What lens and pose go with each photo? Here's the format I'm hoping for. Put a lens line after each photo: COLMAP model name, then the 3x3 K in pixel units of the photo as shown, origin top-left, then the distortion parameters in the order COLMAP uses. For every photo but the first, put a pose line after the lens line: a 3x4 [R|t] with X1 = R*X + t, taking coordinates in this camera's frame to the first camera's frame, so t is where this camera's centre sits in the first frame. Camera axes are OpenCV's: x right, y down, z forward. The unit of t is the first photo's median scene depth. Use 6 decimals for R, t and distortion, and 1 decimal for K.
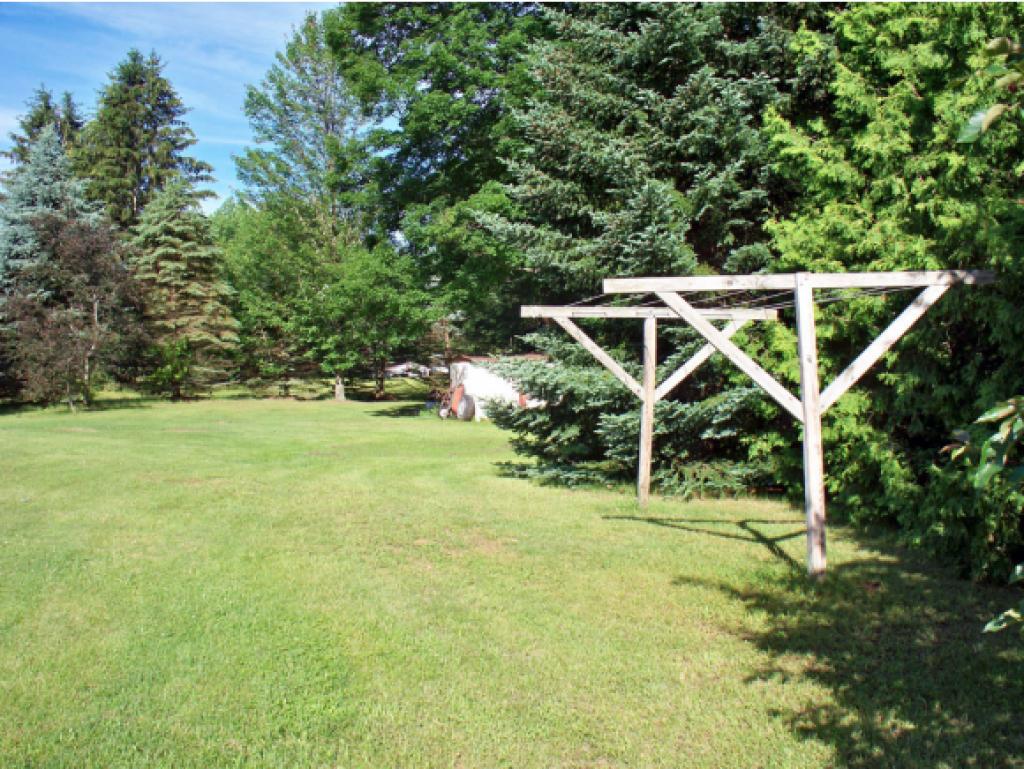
lens RADIAL K [[1085.9, 0, 518.3], [0, 1085.9, 382.8], [0, 0, 1]] dist [-0.122526, 0.000000]
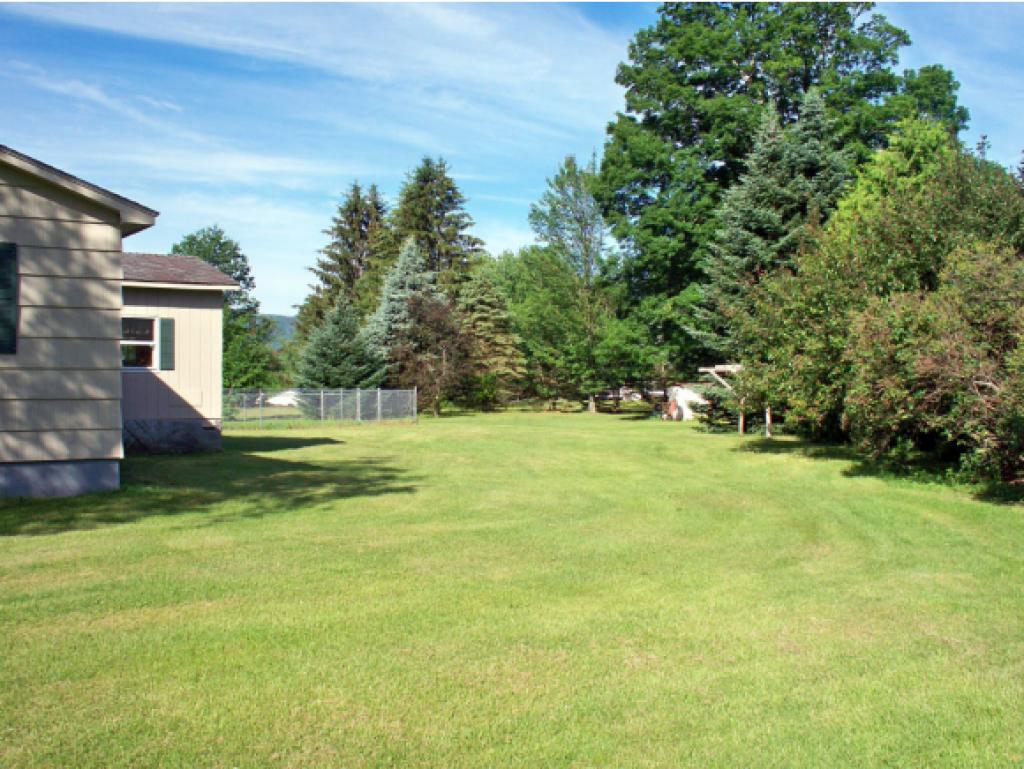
lens RADIAL K [[1085.9, 0, 506.0], [0, 1085.9, 388.0], [0, 0, 1]] dist [-0.122526, 0.000000]
pose [[0.979634, -0.001944, -0.200781, 0.020642], [-0.001774, 0.999830, -0.018337, 0.010711], [0.200782, 0.018320, 0.979465, -0.520008]]
